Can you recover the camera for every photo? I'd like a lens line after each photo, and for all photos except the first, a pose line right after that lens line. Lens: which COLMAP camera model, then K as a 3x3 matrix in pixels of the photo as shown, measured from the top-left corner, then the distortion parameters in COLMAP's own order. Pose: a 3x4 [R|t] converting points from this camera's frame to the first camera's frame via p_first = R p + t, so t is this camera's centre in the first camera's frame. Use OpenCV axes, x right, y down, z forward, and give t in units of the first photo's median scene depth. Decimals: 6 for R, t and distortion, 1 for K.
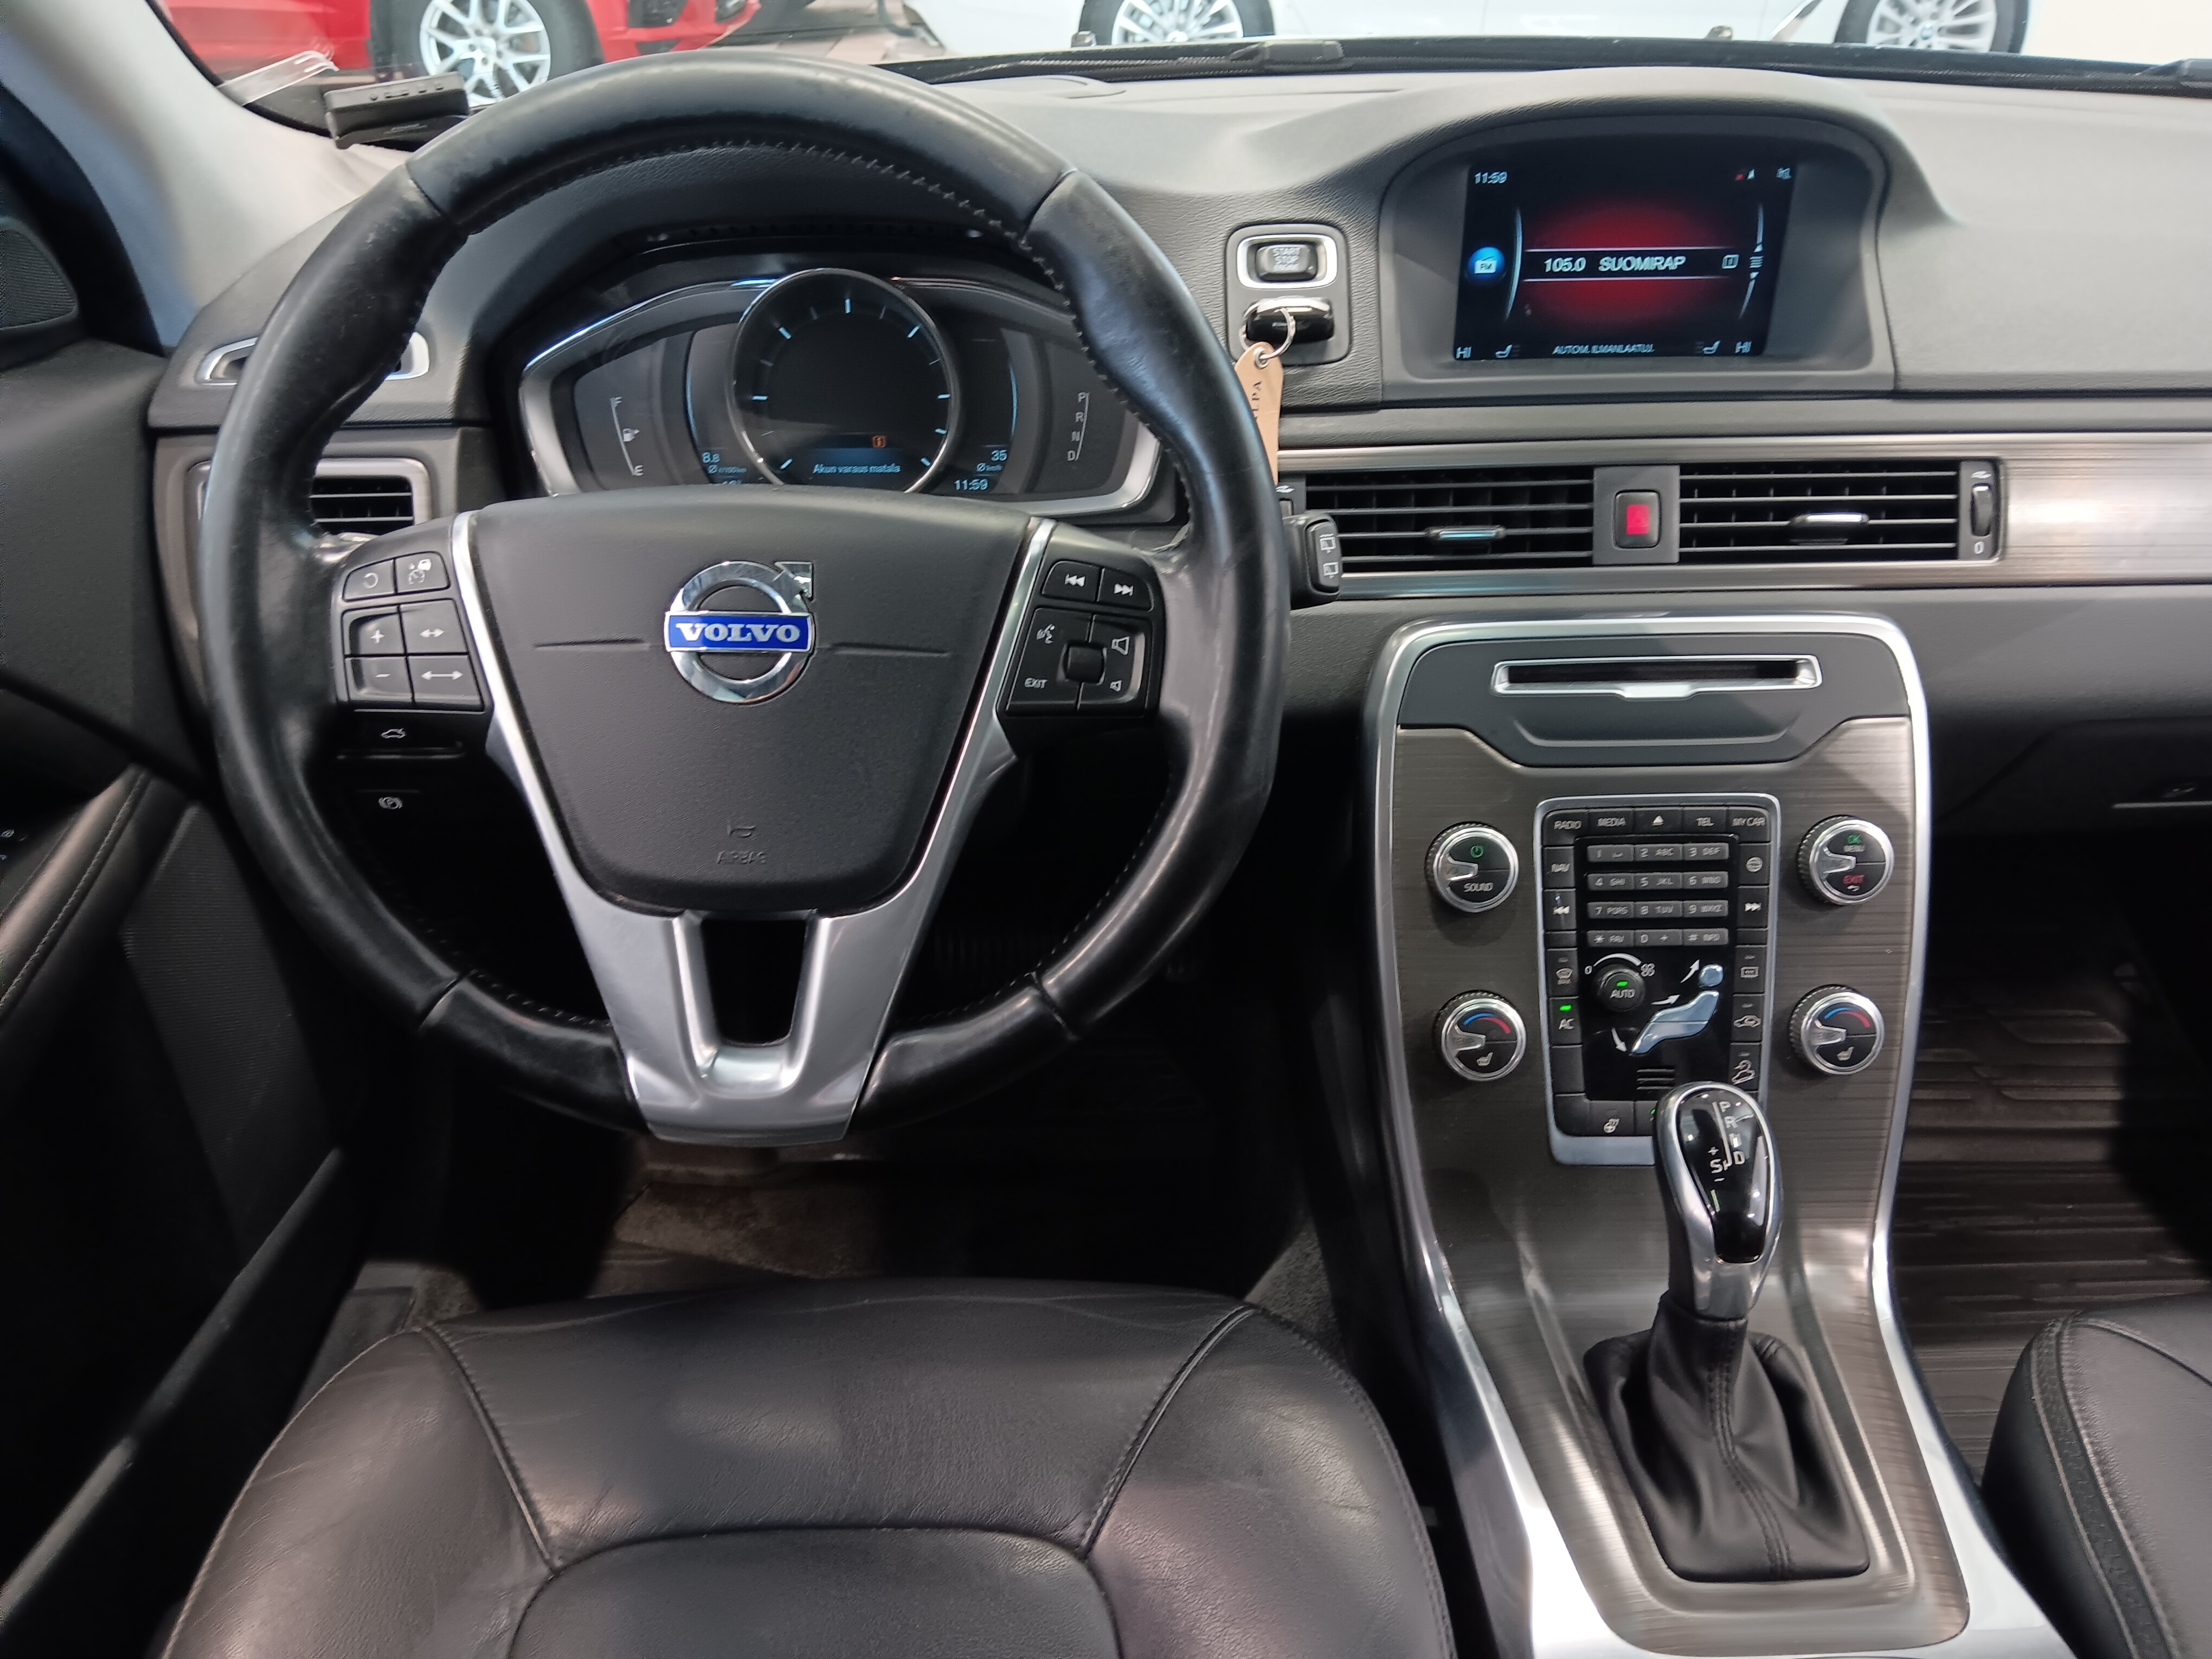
lens RADIAL K [[1743.4, 0, 1106.0], [0, 1743.4, 829.5], [0, 0, 1]] dist [0.119897, -0.297787]
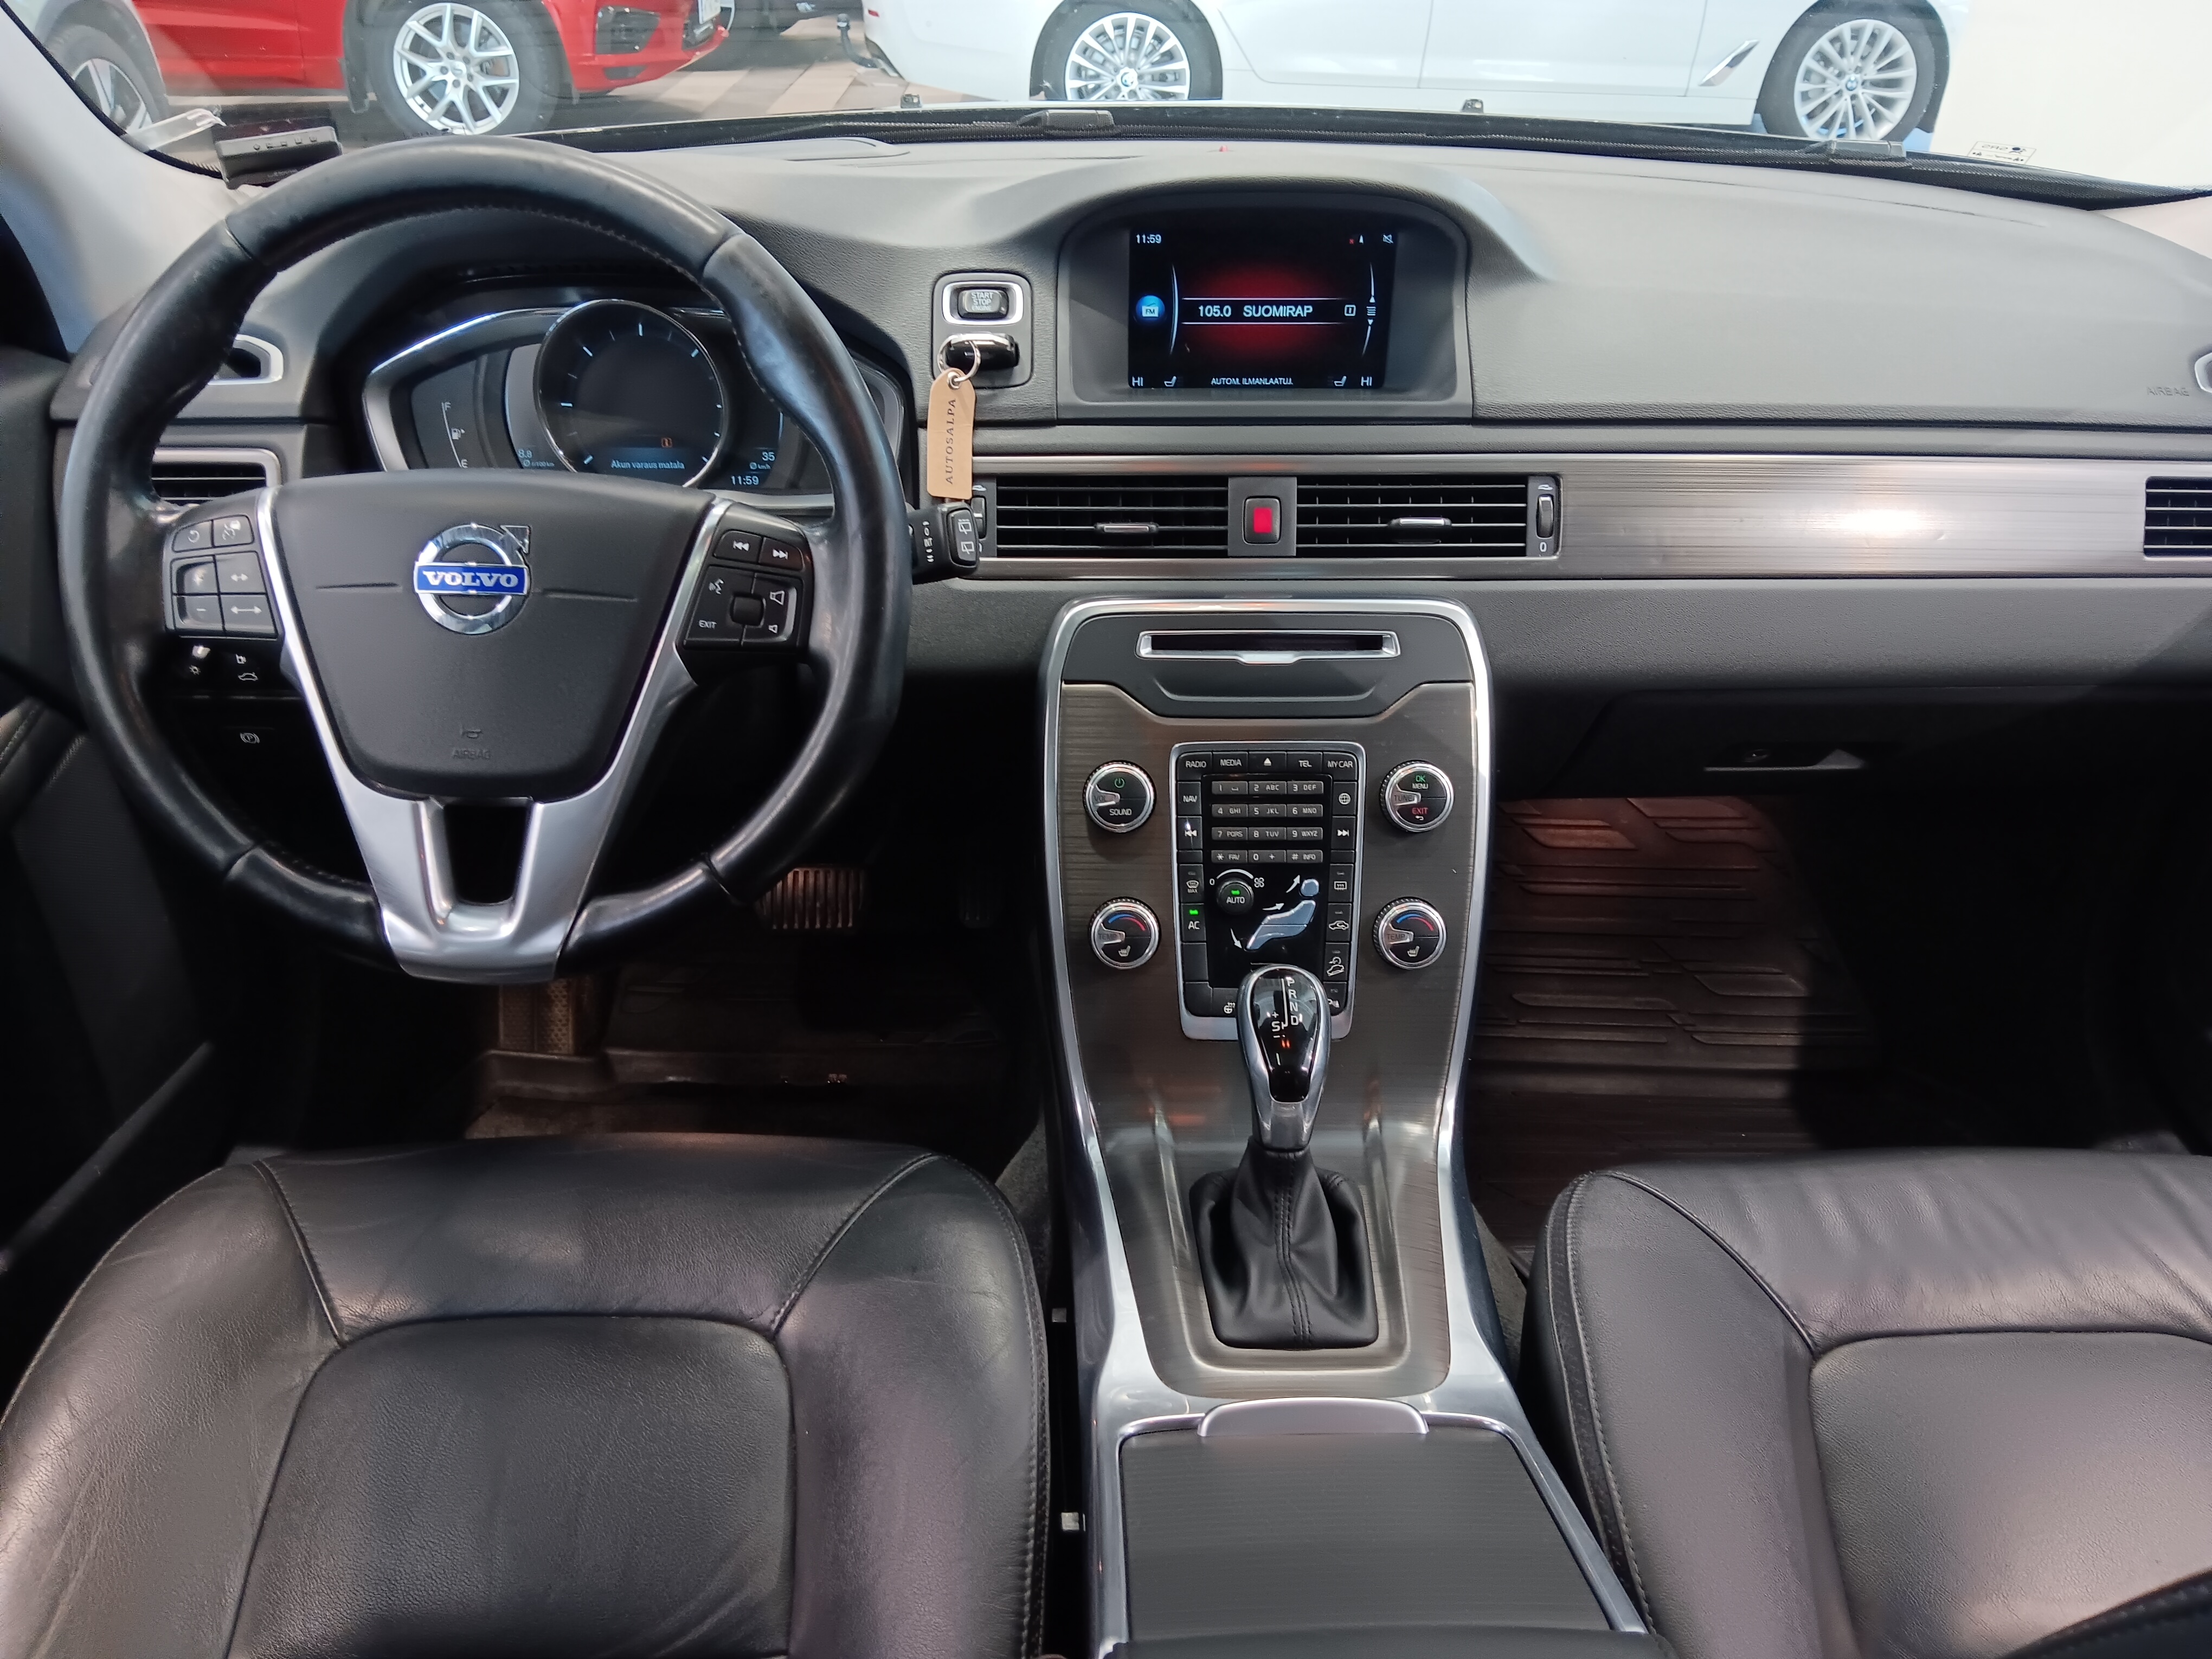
lens RADIAL K [[1736.6, 0, 1102.4], [0, 1736.6, 837.0], [0, 0, 1]] dist [0.135199, -0.290052]
pose [[0.999809, 0.017214, 0.009294, 0.185871], [-0.017113, 0.999794, -0.010869, 0.063096], [-0.009479, 0.010708, 0.999898, -0.226231]]
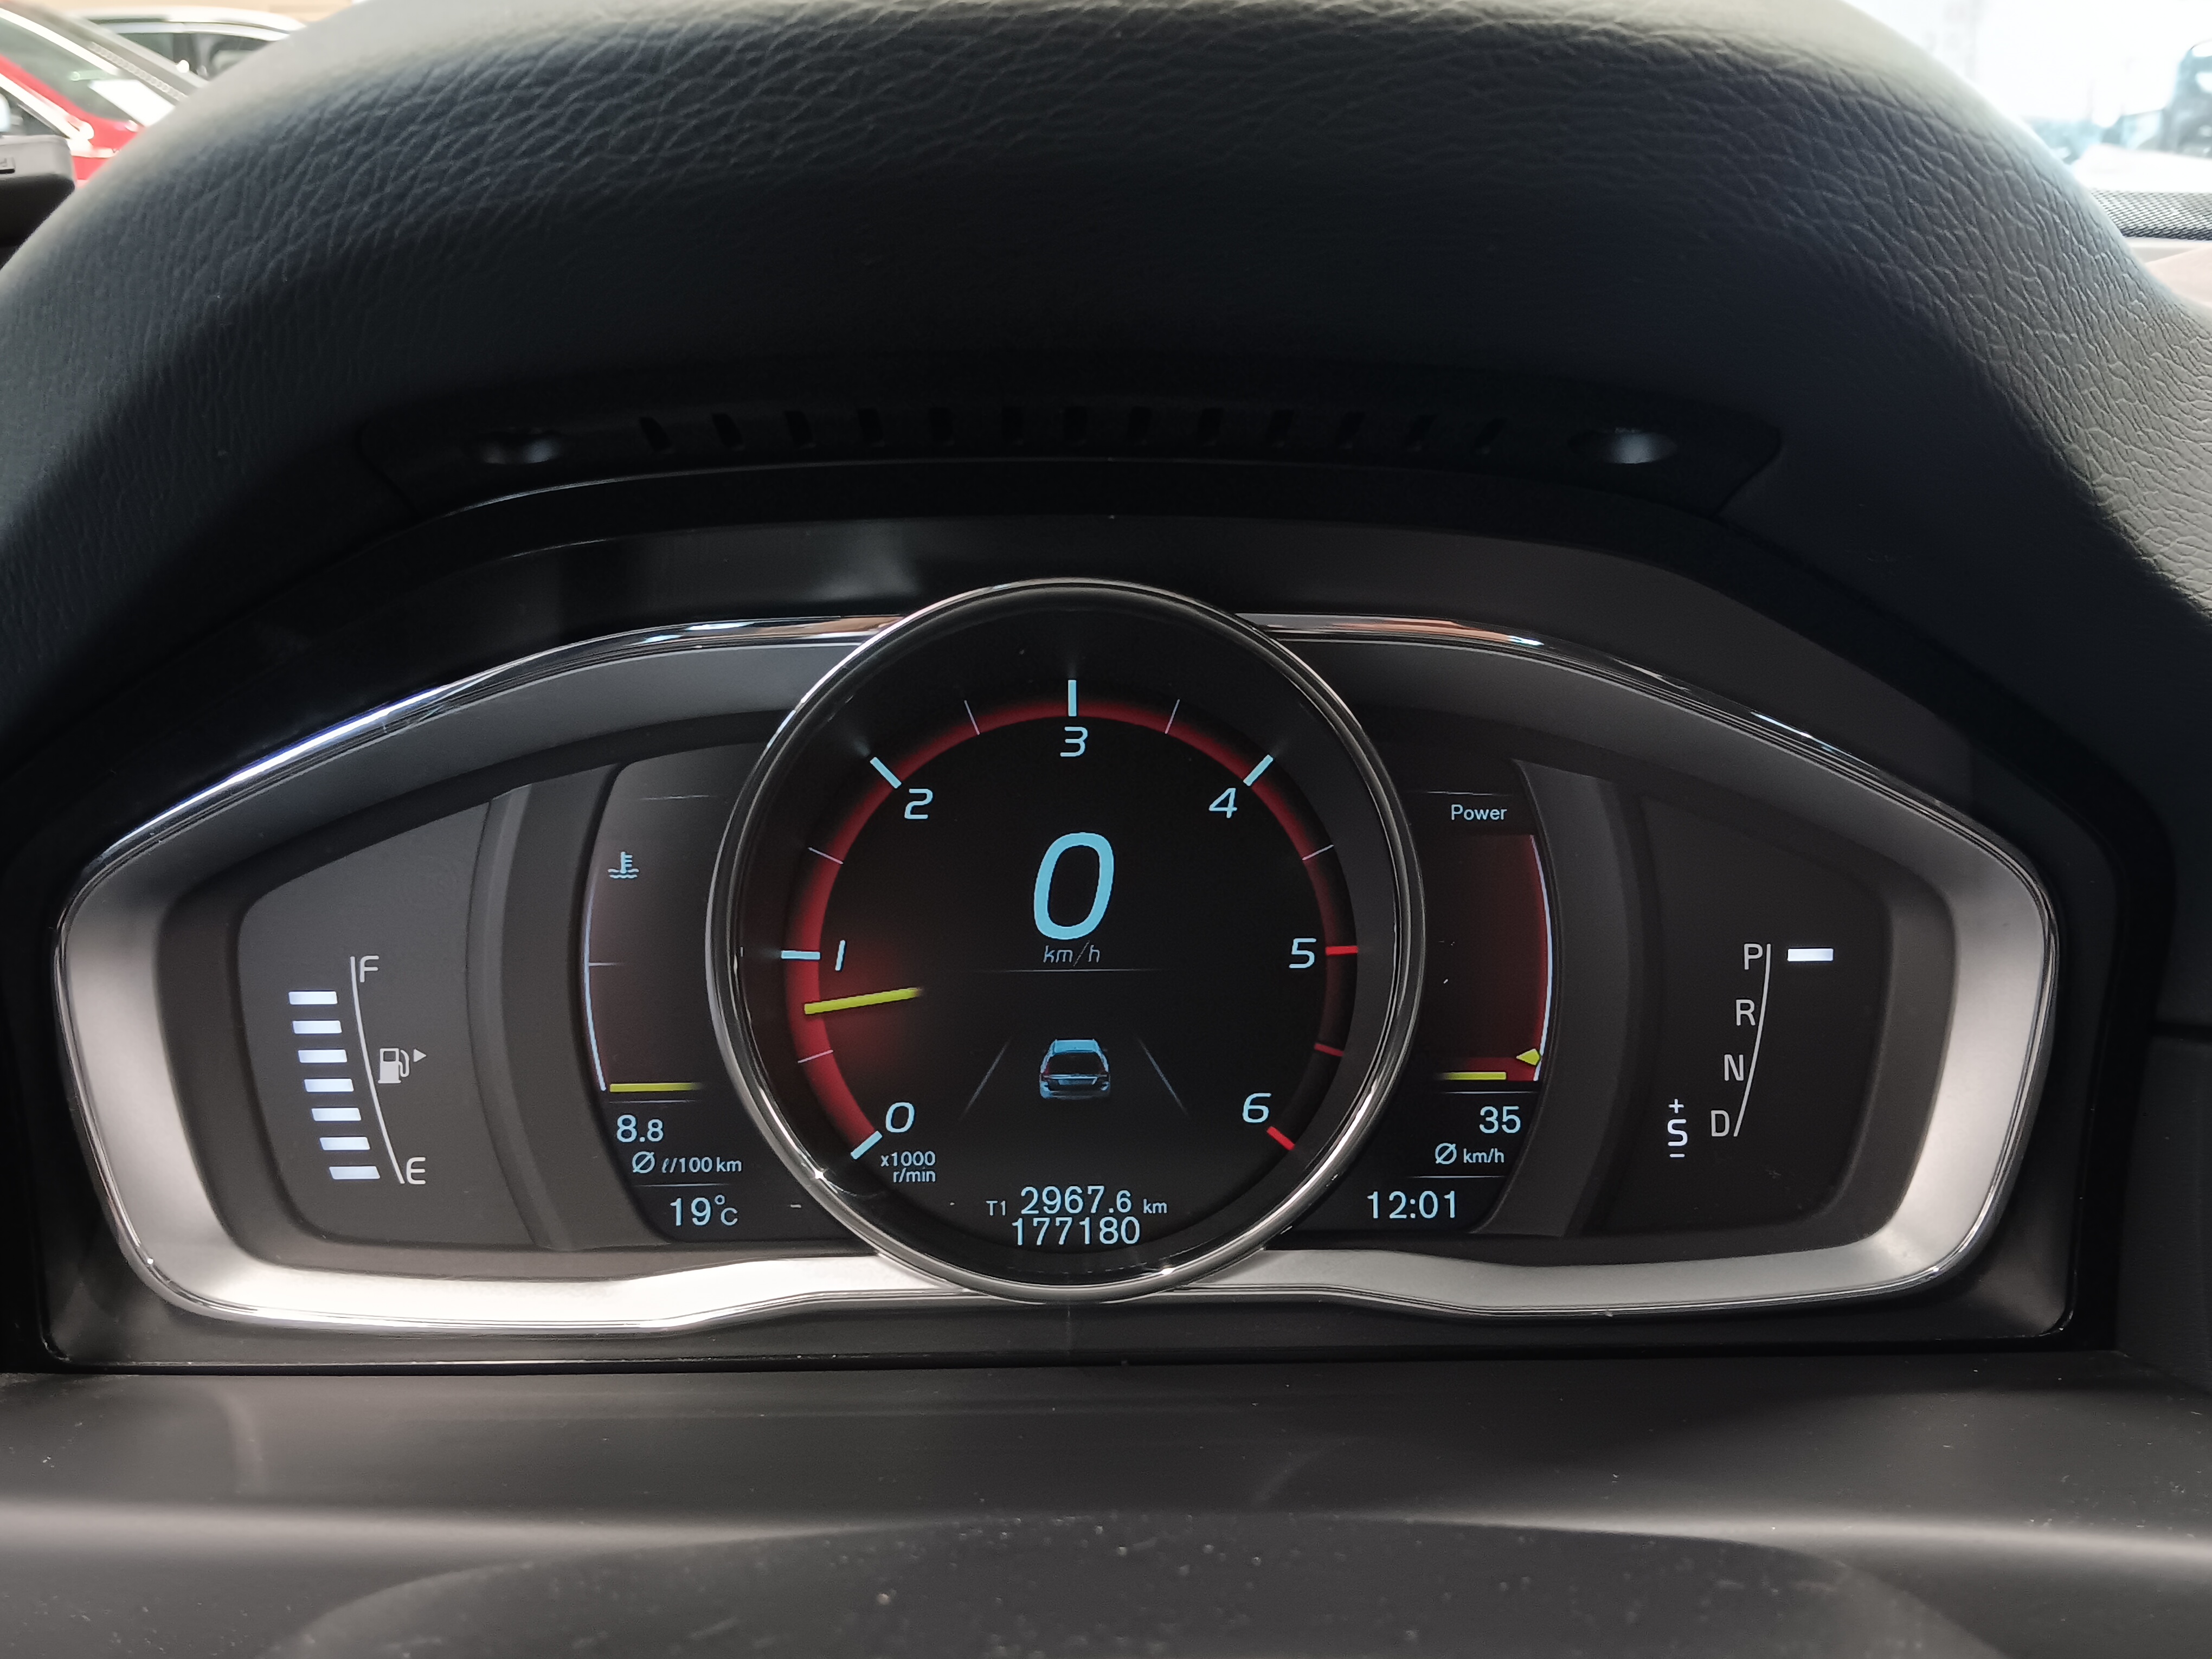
lens RADIAL K [[1905.7, 0, 1112.4], [0, 1905.7, 804.0], [0, 0, 1]] dist [0.097762, -0.237865]
pose [[0.998694, 0.009995, 0.050097, -0.180795], [0.002772, 0.968629, -0.248497, -0.211208], [-0.051009, 0.248312, 0.967336, 0.737591]]
